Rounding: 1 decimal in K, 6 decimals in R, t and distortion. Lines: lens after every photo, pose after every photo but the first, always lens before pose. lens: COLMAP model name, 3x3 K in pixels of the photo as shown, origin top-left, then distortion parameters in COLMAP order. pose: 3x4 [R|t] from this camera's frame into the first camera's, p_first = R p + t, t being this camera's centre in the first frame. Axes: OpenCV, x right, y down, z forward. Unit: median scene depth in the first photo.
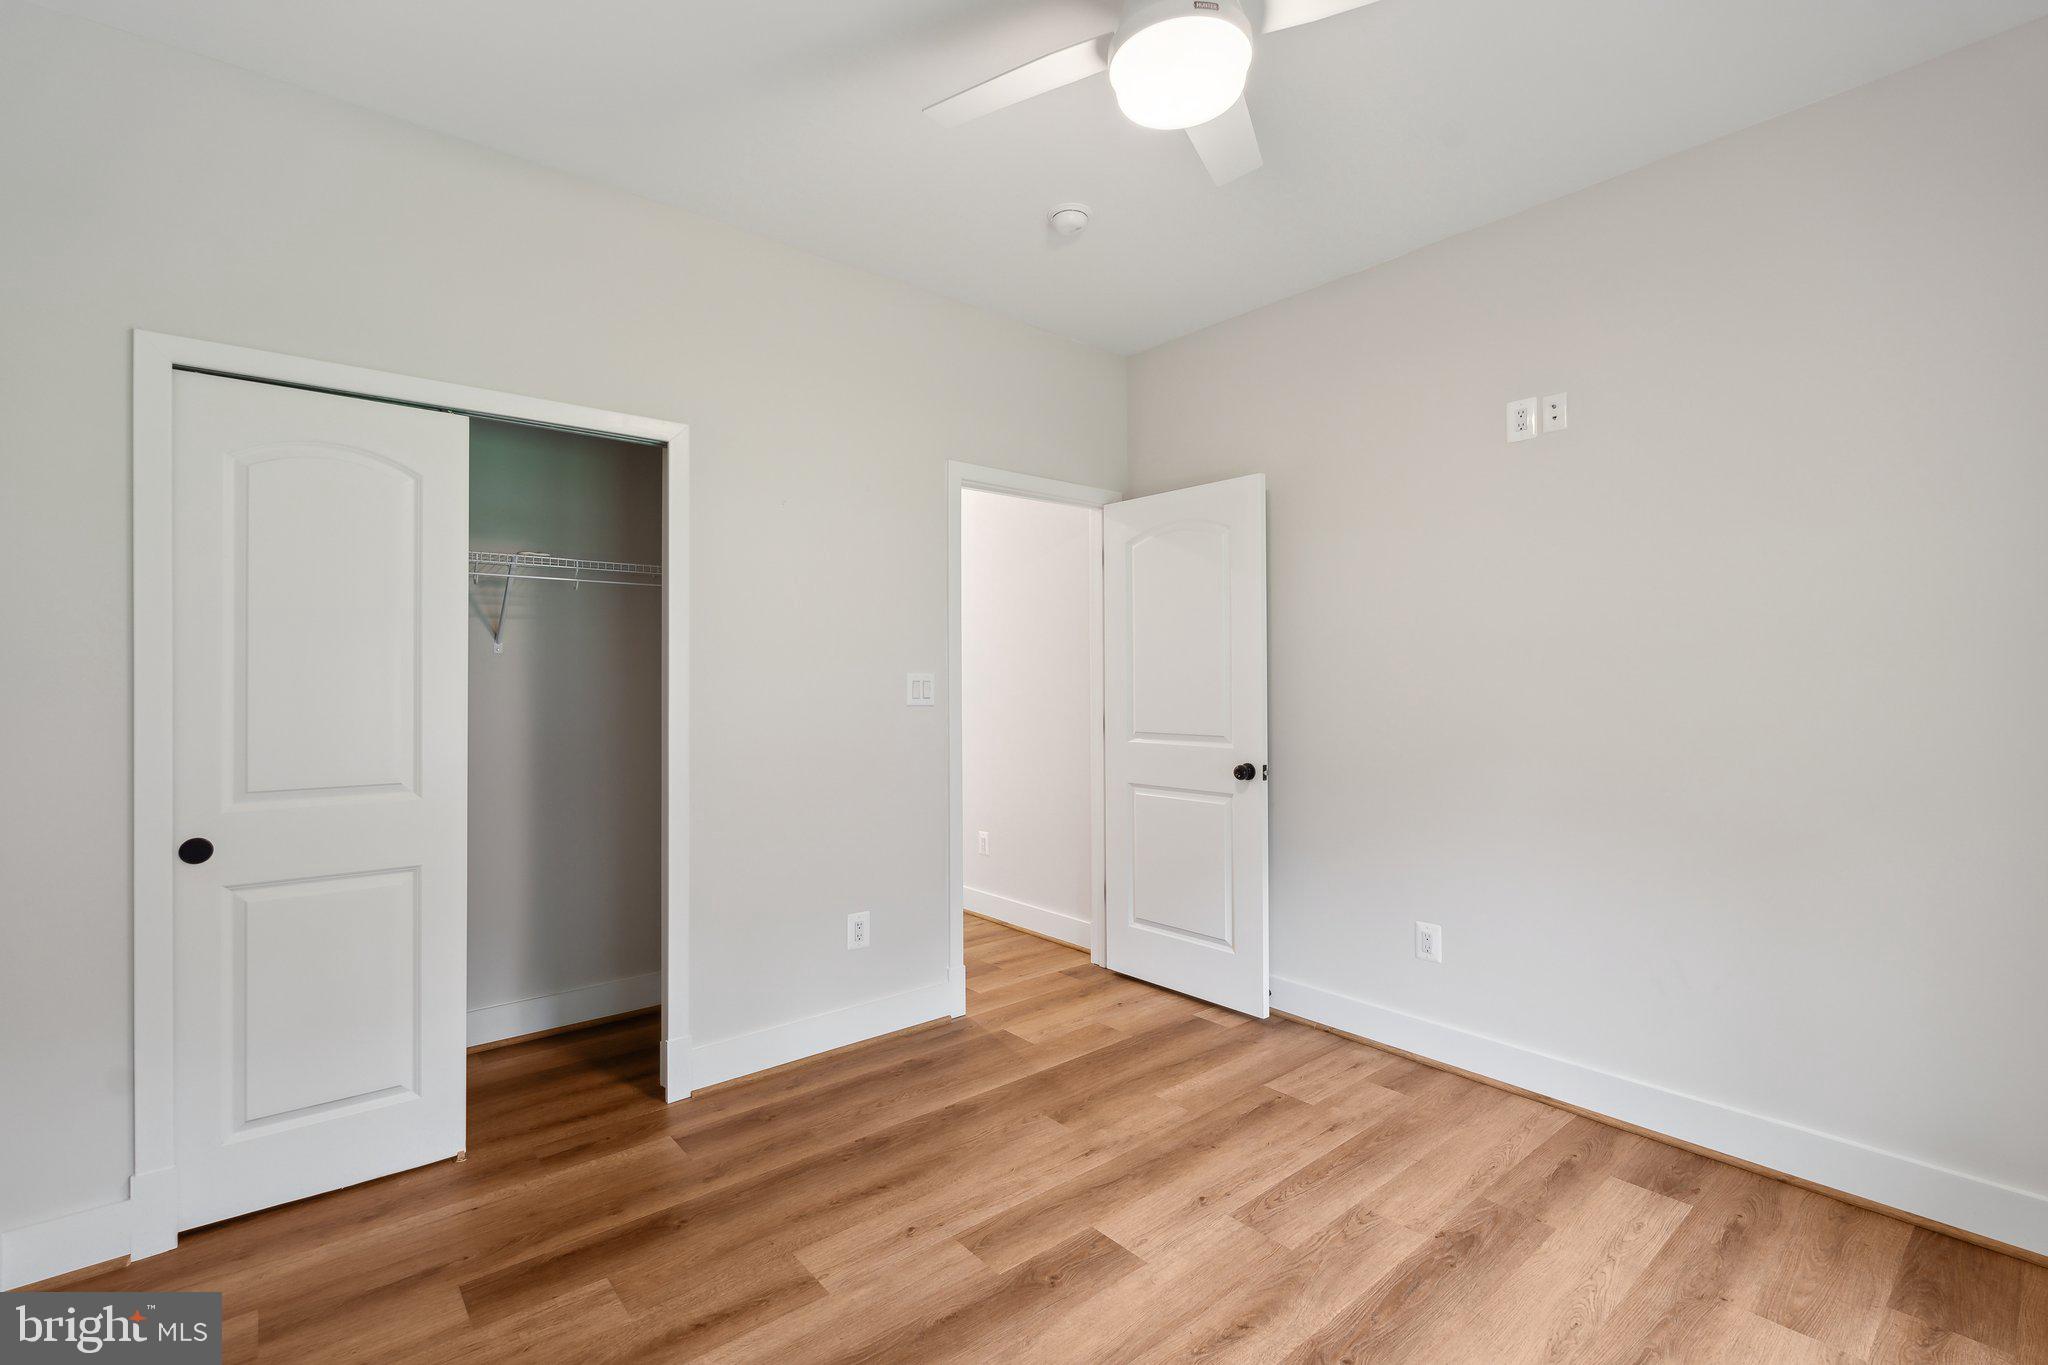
lens RADIAL K [[914.1, 0, 1017.2], [0, 914.1, 681.4], [0, 0, 1]] dist [-0.006415, 0.001349]
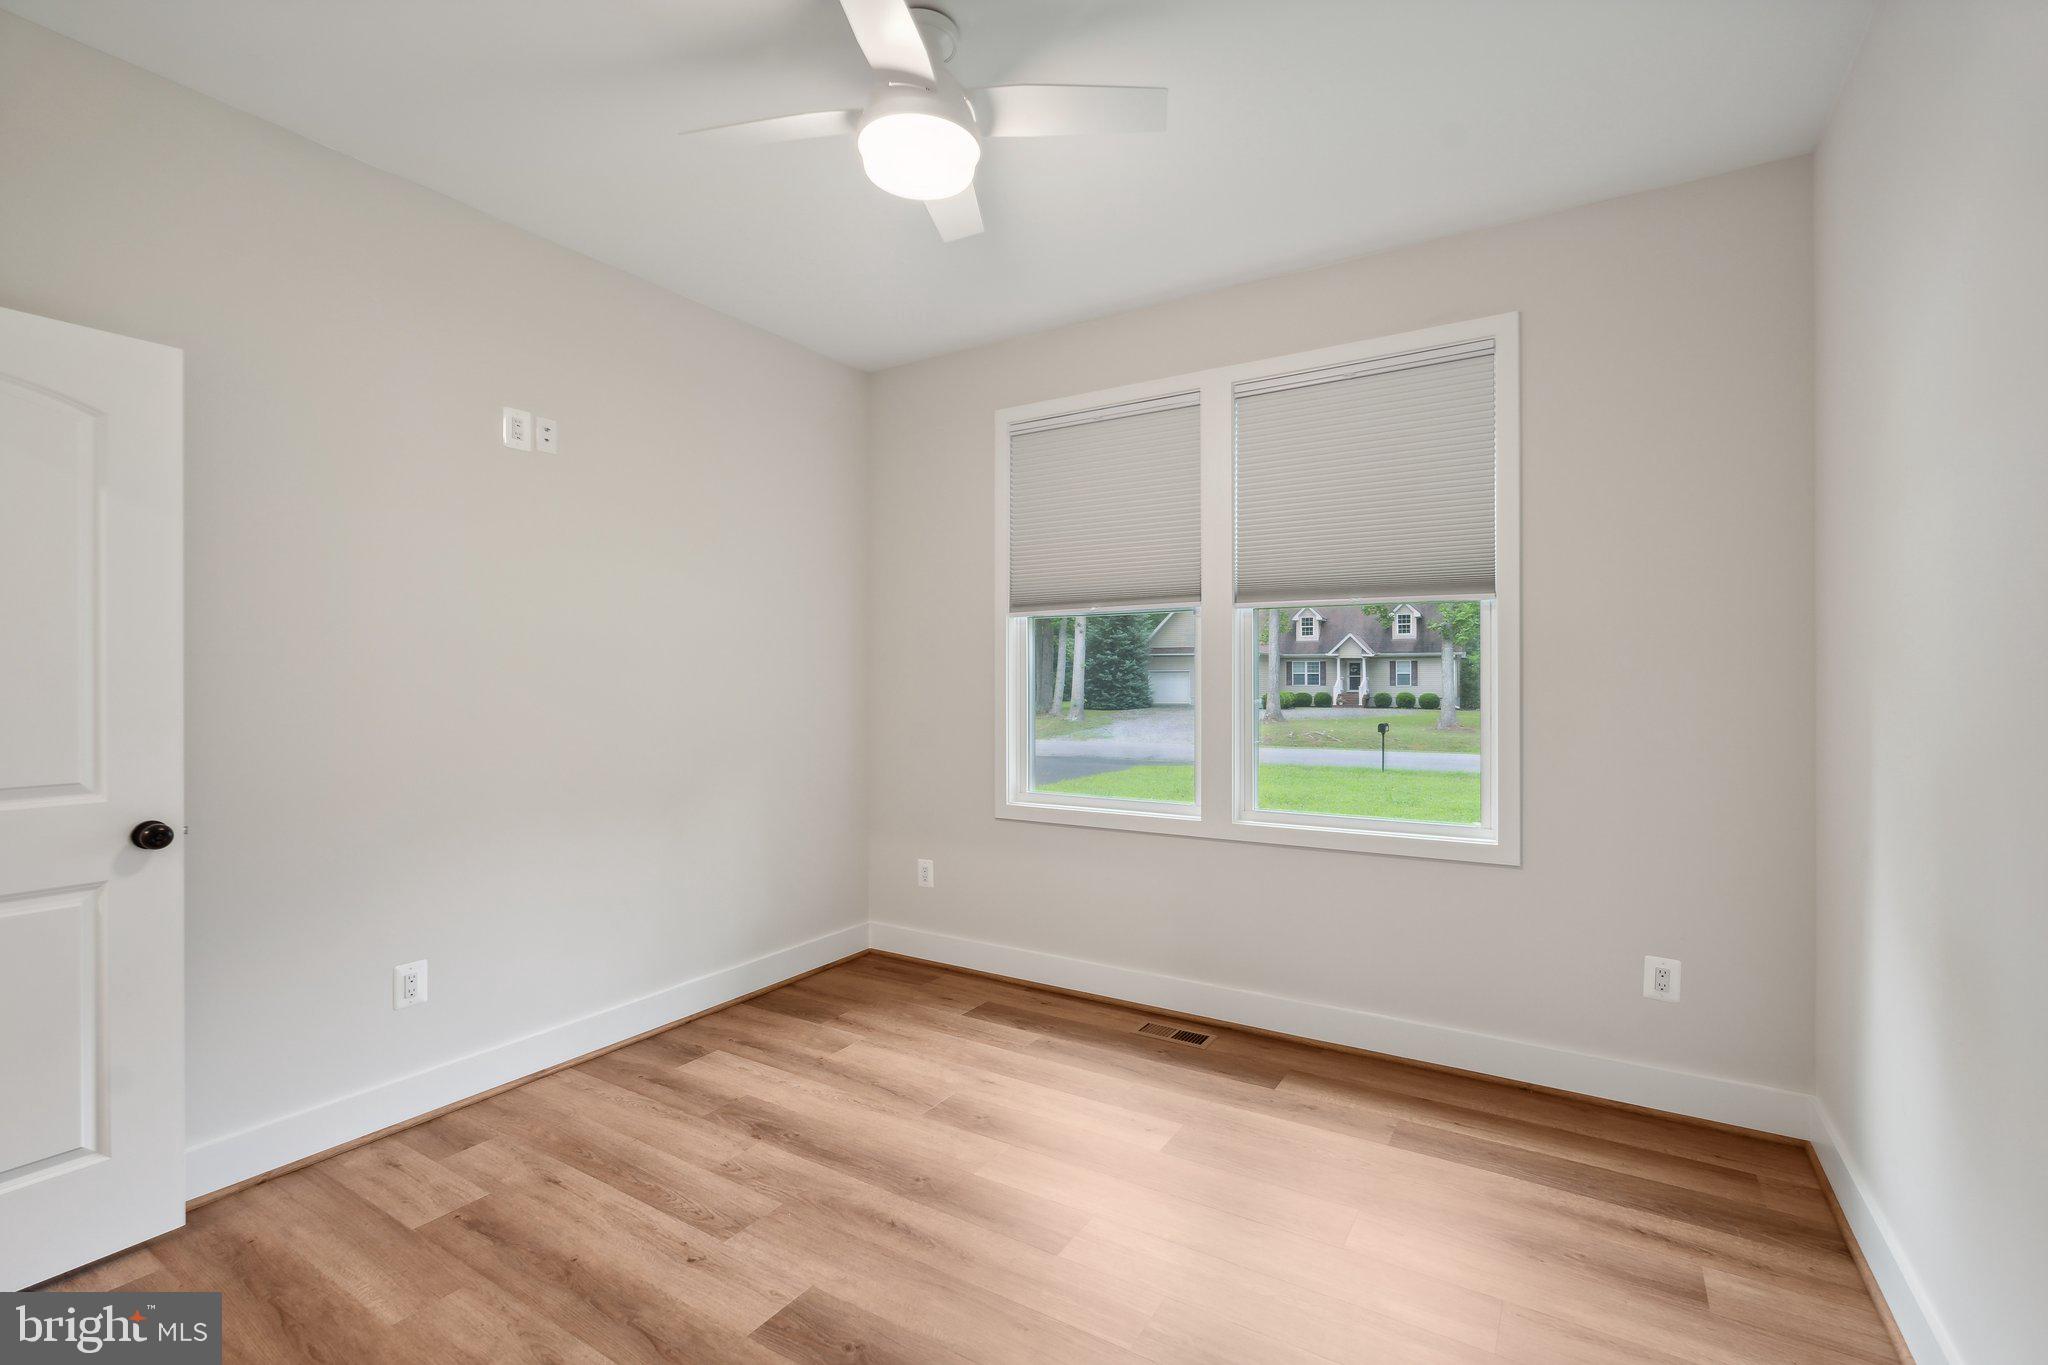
lens RADIAL K [[914.1, 0, 1024.7], [0, 914.1, 686.1], [0, 0, 1]] dist [-0.006415, 0.001349]
pose [[-0.313979, -0.002486, 0.949427, -0.654347], [0.007414, 0.999960, 0.005070, 0.002293], [-0.949401, 0.008631, -0.313948, 0.846312]]
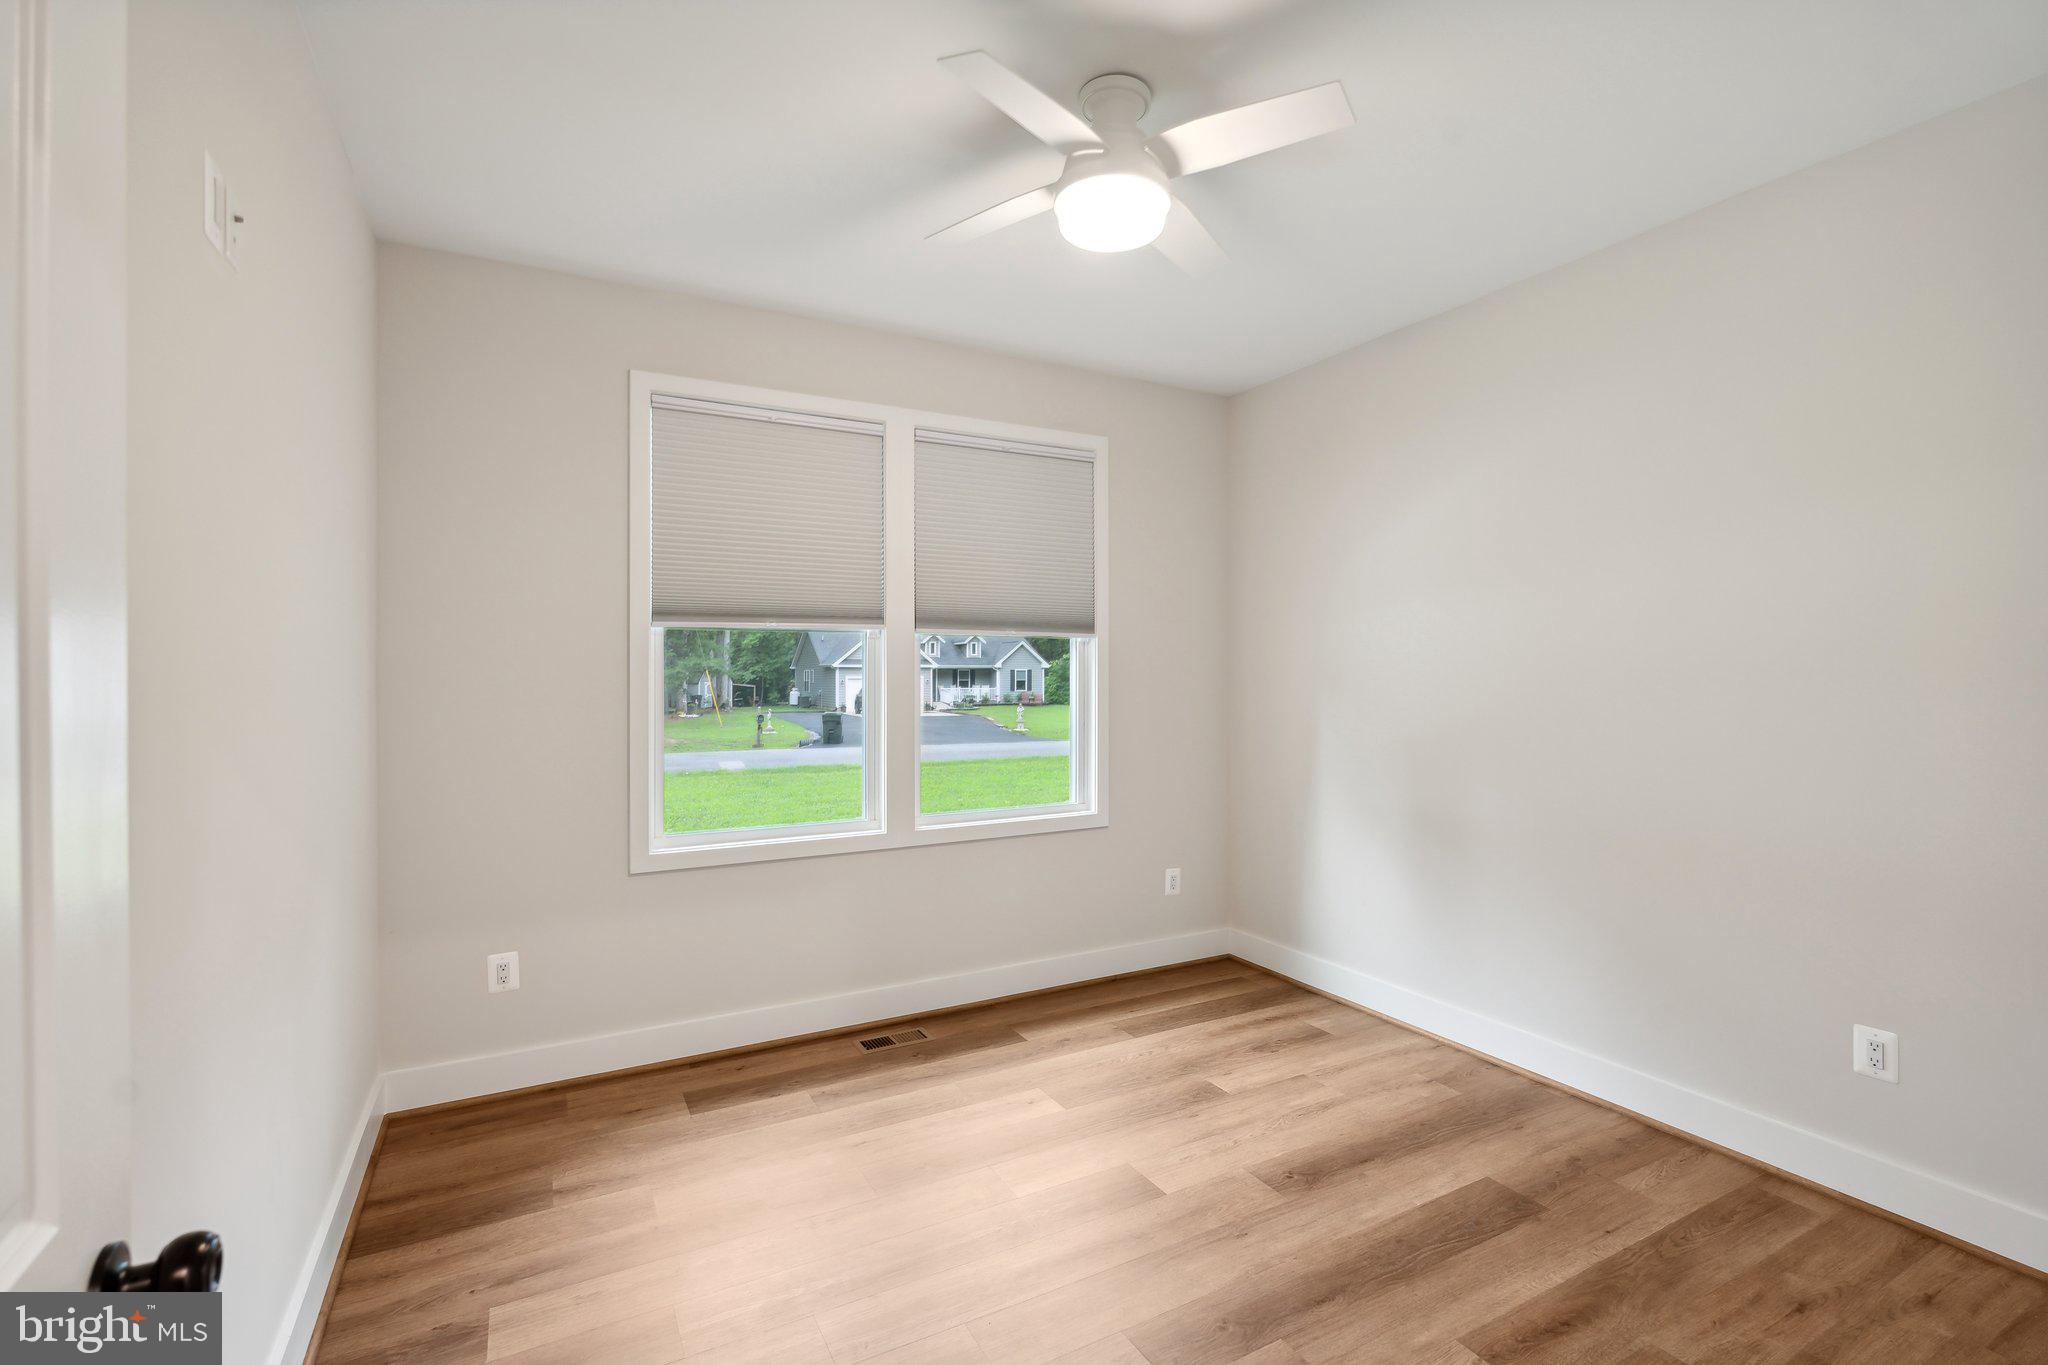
lens RADIAL K [[914.1, 0, 1008.0], [0, 914.1, 690.8], [0, 0, 1]] dist [-0.006415, 0.001349]
pose [[-0.980860, 0.009865, 0.194464, 0.059275], [0.012500, 0.999846, 0.012325, -0.024848], [-0.194313, 0.014520, -0.980832, 1.508133]]
